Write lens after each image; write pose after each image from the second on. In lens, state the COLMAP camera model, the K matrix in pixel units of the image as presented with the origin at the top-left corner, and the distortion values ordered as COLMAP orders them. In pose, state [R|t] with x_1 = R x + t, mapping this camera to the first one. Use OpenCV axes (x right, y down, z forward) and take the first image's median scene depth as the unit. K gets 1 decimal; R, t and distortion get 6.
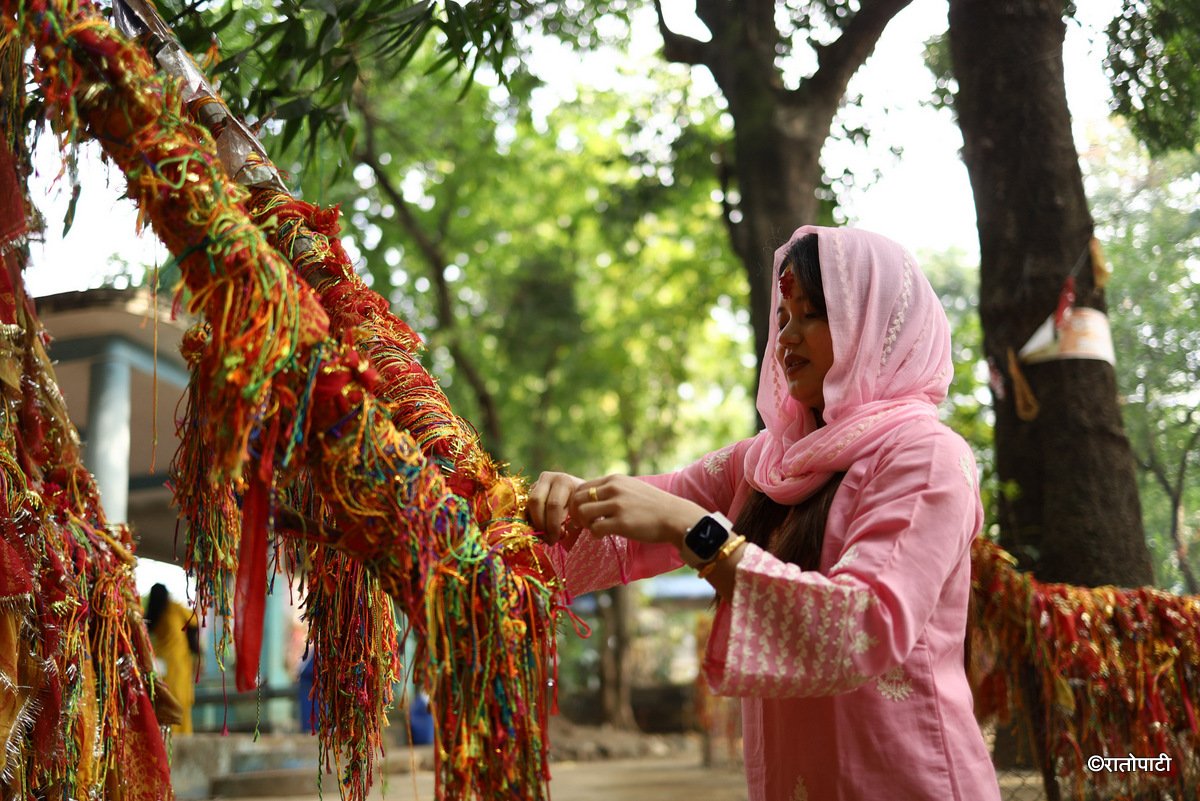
lens RADIAL K [[1216.4, 0, 600.0], [0, 1216.4, 400.5], [0, 0, 1]] dist [0.000482, 0.009276]
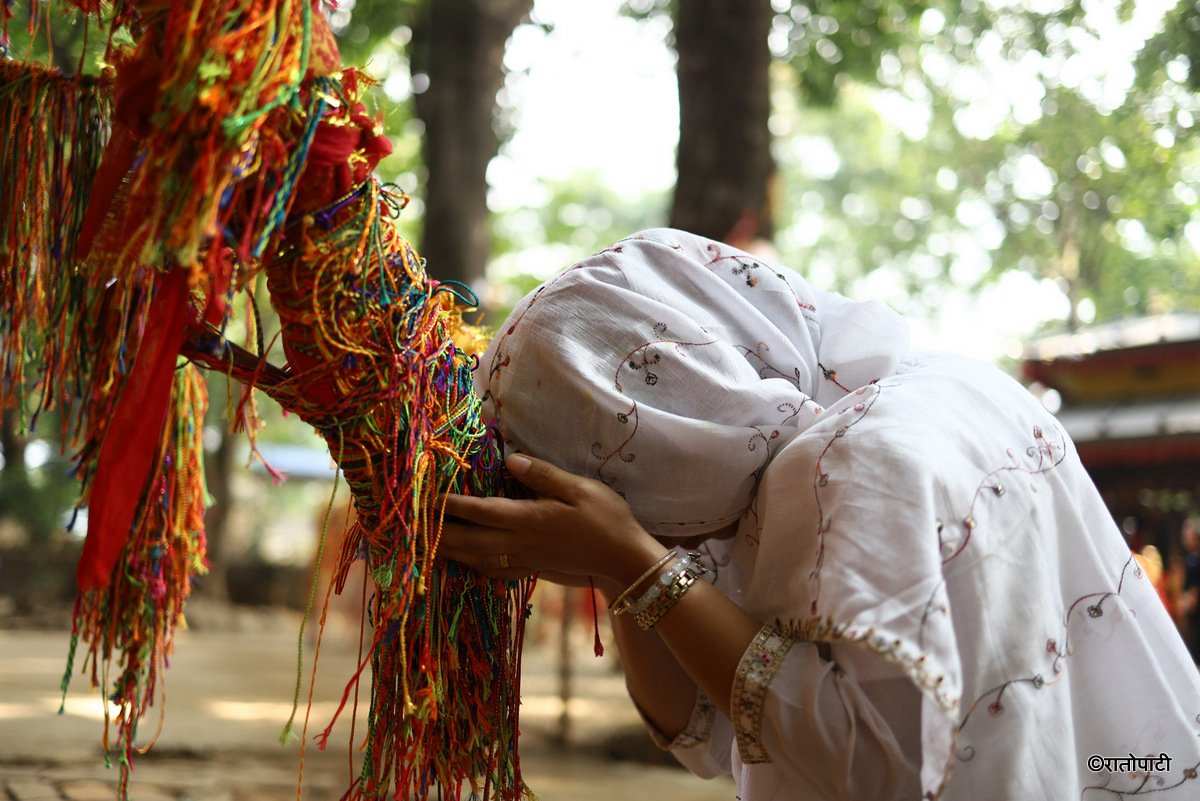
lens RADIAL K [[1216.4, 0, 600.0], [0, 1216.4, 400.5], [0, 0, 1]] dist [0.000482, 0.009276]
pose [[0.931677, 0.136752, 0.336566, -0.288764], [-0.168006, 0.983613, 0.065413, 0.054581], [-0.322106, -0.117488, 0.939385, 0.328883]]
